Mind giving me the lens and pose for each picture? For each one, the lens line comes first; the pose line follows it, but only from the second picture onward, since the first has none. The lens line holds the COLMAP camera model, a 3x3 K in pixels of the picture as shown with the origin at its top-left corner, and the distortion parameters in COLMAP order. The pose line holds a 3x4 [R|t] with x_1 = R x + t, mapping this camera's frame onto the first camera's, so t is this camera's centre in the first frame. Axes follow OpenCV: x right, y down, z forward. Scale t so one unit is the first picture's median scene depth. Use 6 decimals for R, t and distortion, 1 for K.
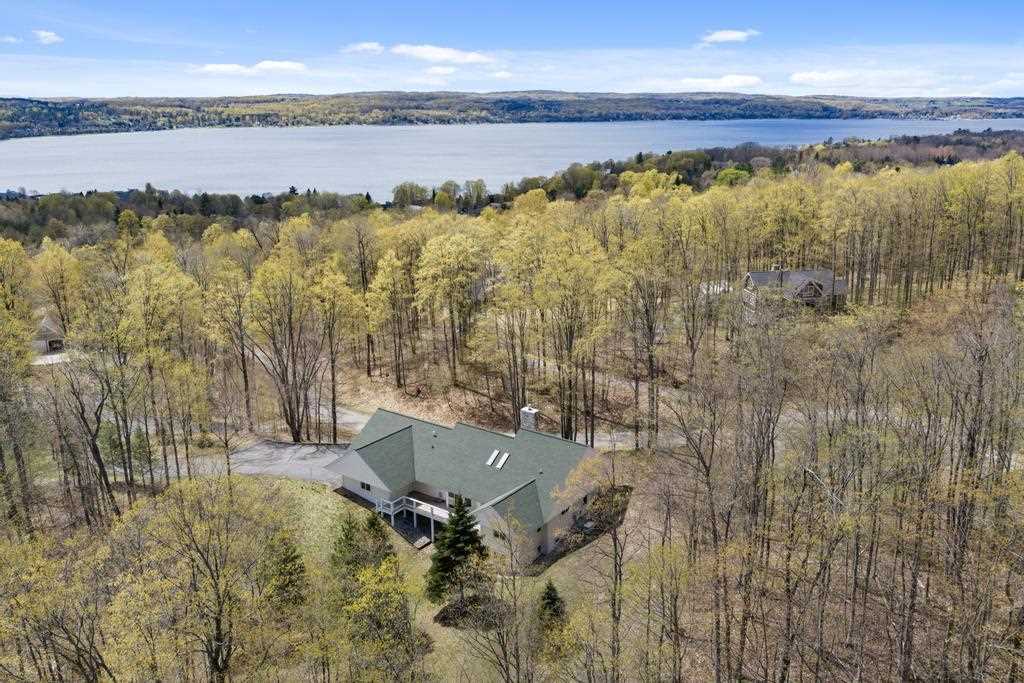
lens RADIAL K [[849.8, 0, 512.0], [0, 849.8, 341.5], [0, 0, 1]] dist [0.005000, -0.012215]
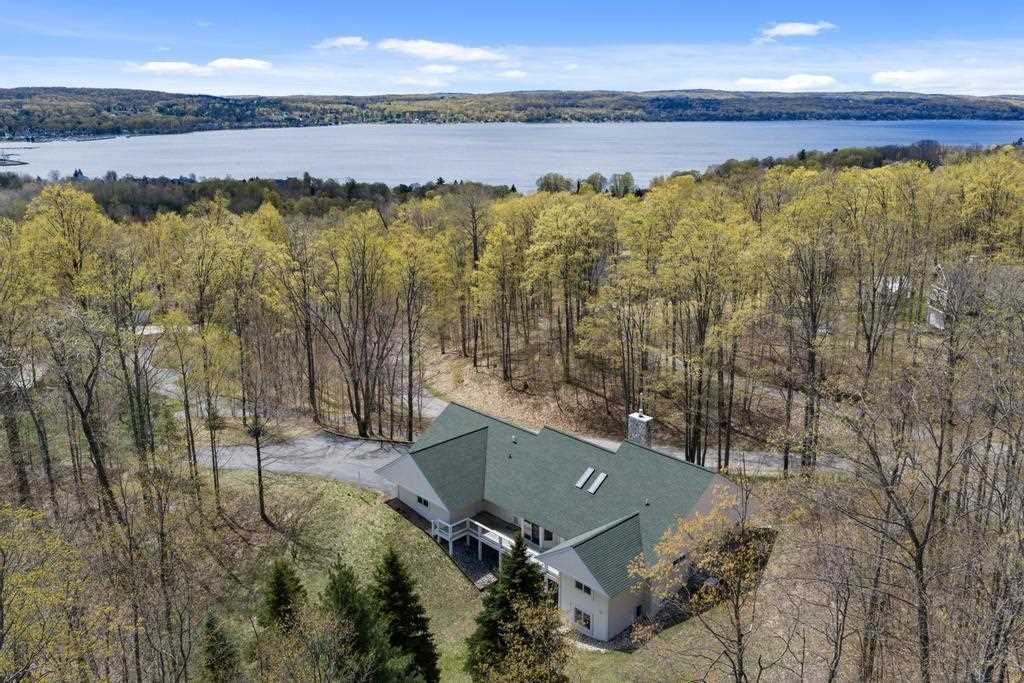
lens RADIAL K [[849.8, 0, 512.0], [0, 849.8, 341.5], [0, 0, 1]] dist [0.005000, -0.012215]
pose [[0.984533, 0.052020, -0.167300, 0.018872], [-0.051918, 0.998639, 0.004983, 0.009450], [0.167331, 0.003779, 0.985893, 0.142472]]
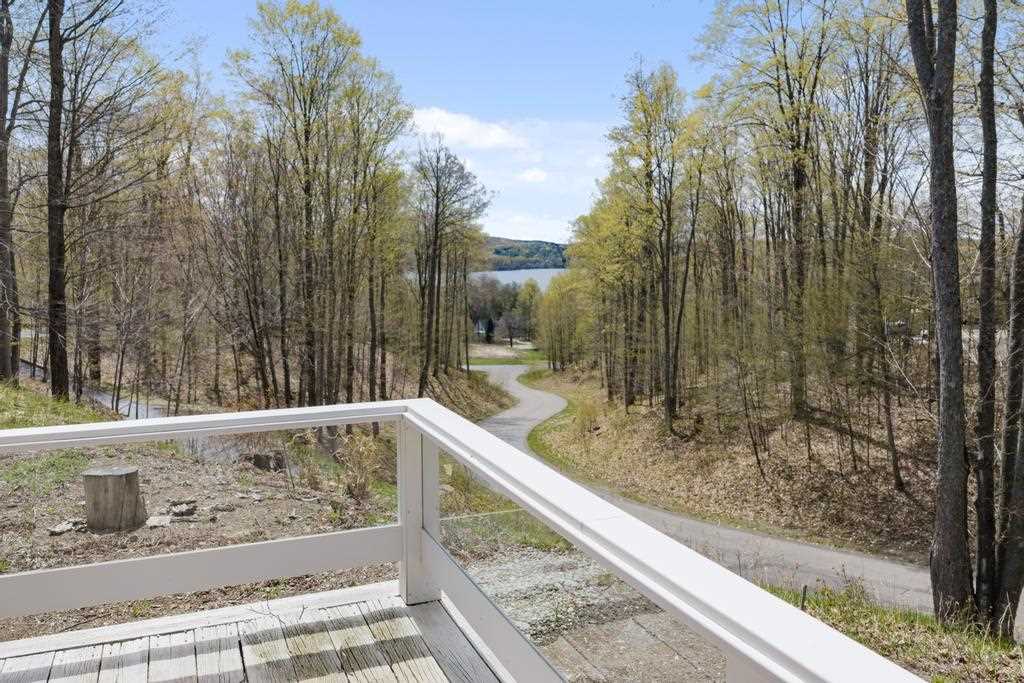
lens RADIAL K [[849.8, 0, 512.0], [0, 849.8, 341.5], [0, 0, 1]] dist [0.005000, -0.012215]
pose [[0.855190, 0.058547, -0.514997, 0.008957], [-0.142296, 0.981943, -0.124661, 0.078903], [0.498399, 0.179891, 0.848079, 0.633783]]
